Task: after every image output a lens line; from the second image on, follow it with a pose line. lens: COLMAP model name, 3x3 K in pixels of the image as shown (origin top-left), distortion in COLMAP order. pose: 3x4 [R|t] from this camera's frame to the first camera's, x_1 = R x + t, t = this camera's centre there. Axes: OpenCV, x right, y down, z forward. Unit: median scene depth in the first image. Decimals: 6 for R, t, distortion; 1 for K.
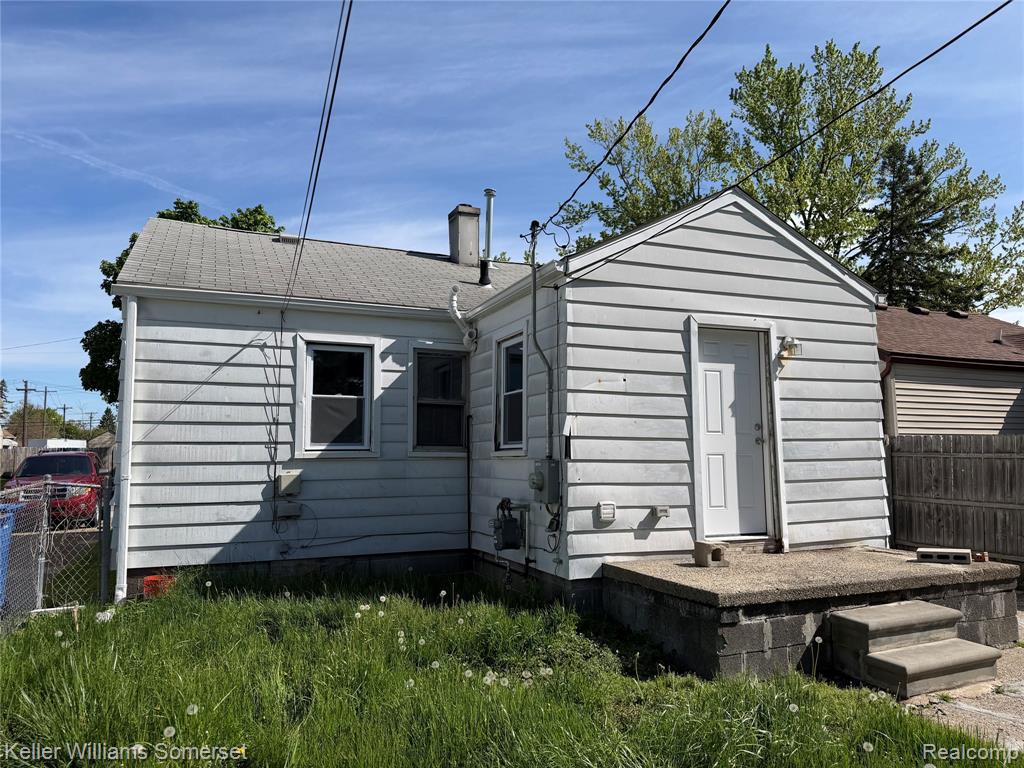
lens RADIAL K [[722.9, 0, 512.2], [0, 722.9, 383.2], [0, 0, 1]] dist [0.056911, -0.058915]
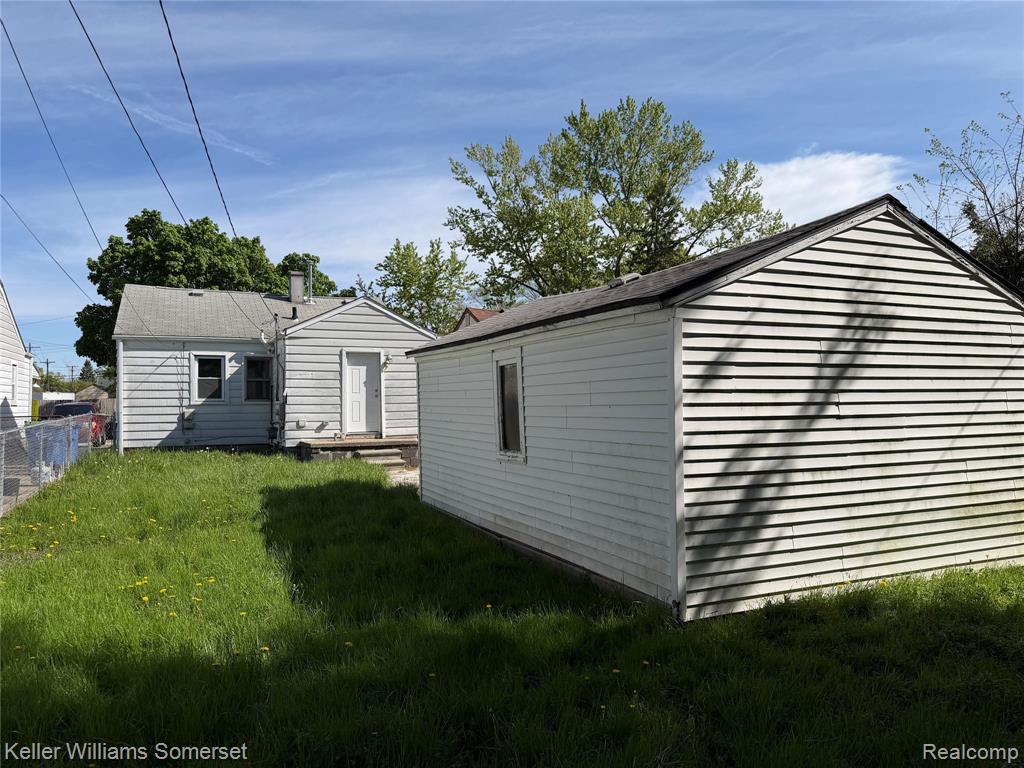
lens RADIAL K [[722.9, 0, 515.6], [0, 722.9, 389.3], [0, 0, 1]] dist [0.056911, -0.058915]
pose [[0.999677, -0.004592, 0.025007, 0.720084], [0.002654, 0.997029, 0.076977, -0.130382], [-0.025286, -0.076886, 0.996719, -1.440649]]
